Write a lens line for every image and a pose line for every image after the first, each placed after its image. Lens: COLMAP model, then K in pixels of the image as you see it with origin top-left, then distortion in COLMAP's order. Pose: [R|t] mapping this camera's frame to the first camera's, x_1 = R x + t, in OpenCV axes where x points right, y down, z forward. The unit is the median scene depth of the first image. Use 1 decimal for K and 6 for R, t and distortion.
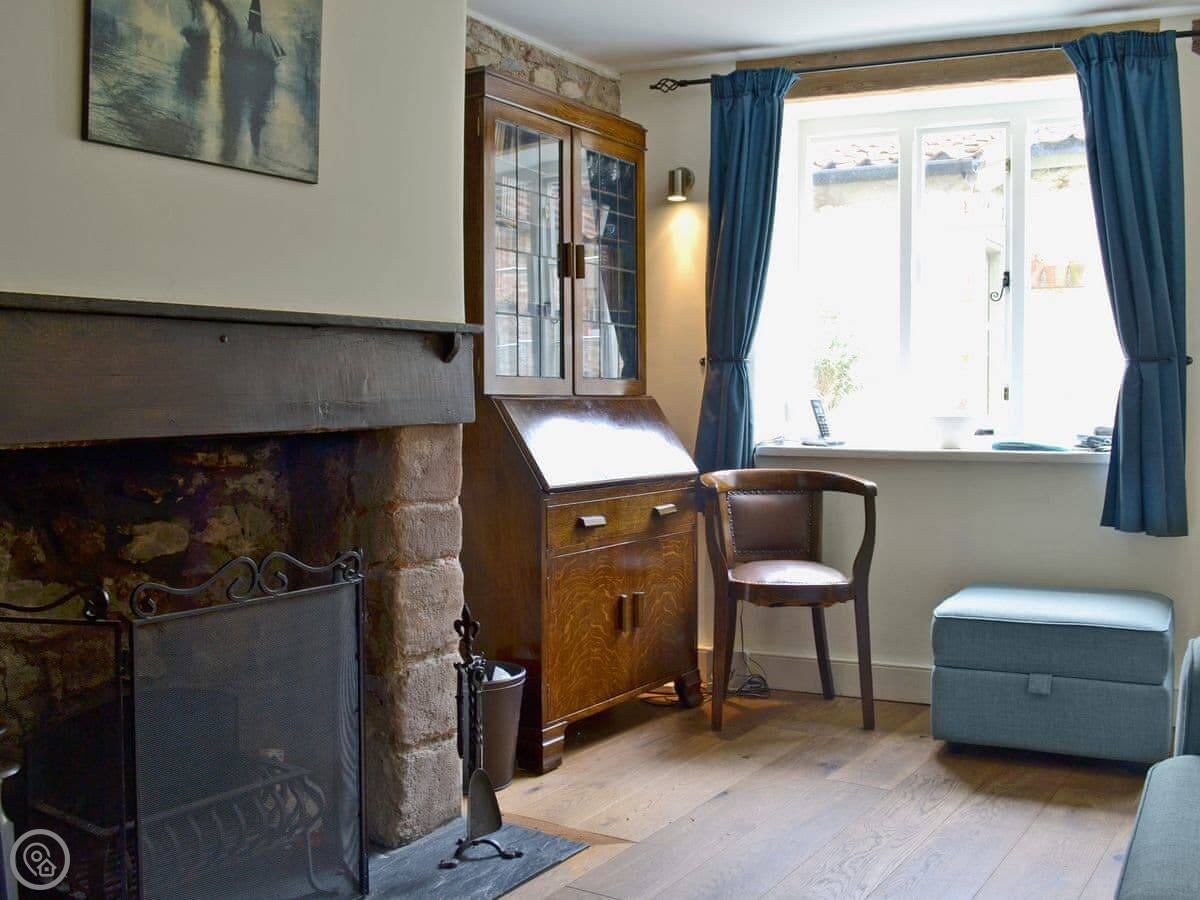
lens RADIAL K [[1241.2, 0, 600.0], [0, 1241.2, 450.0], [0, 0, 1]] dist [-0.082629, 0.005414]
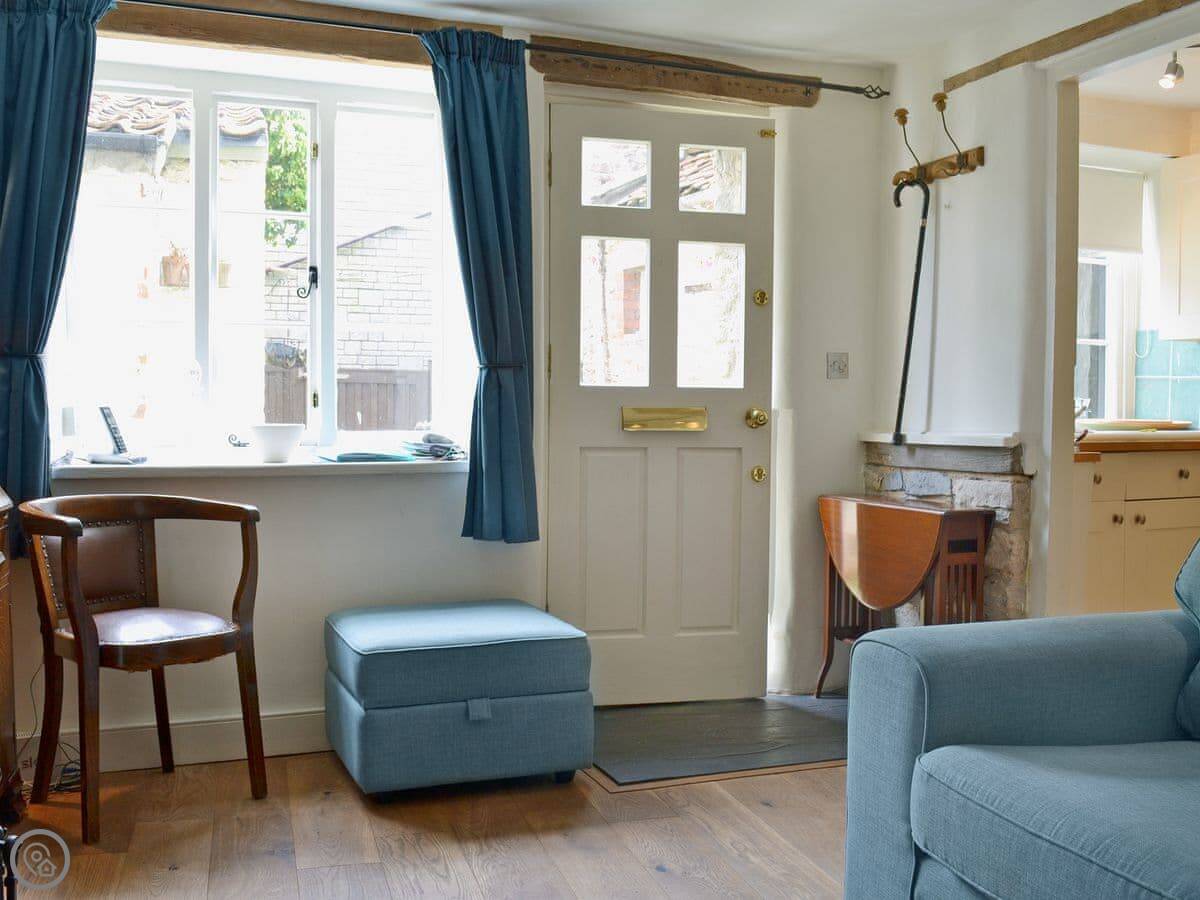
lens RADIAL K [[1241.2, 0, 600.0], [0, 1241.2, 450.0], [0, 0, 1]] dist [-0.082629, 0.005414]
pose [[0.654029, -0.026406, 0.756009, -0.264099], [0.028853, 0.999534, 0.009951, -0.013487], [-0.755919, 0.015305, 0.654486, 0.277025]]
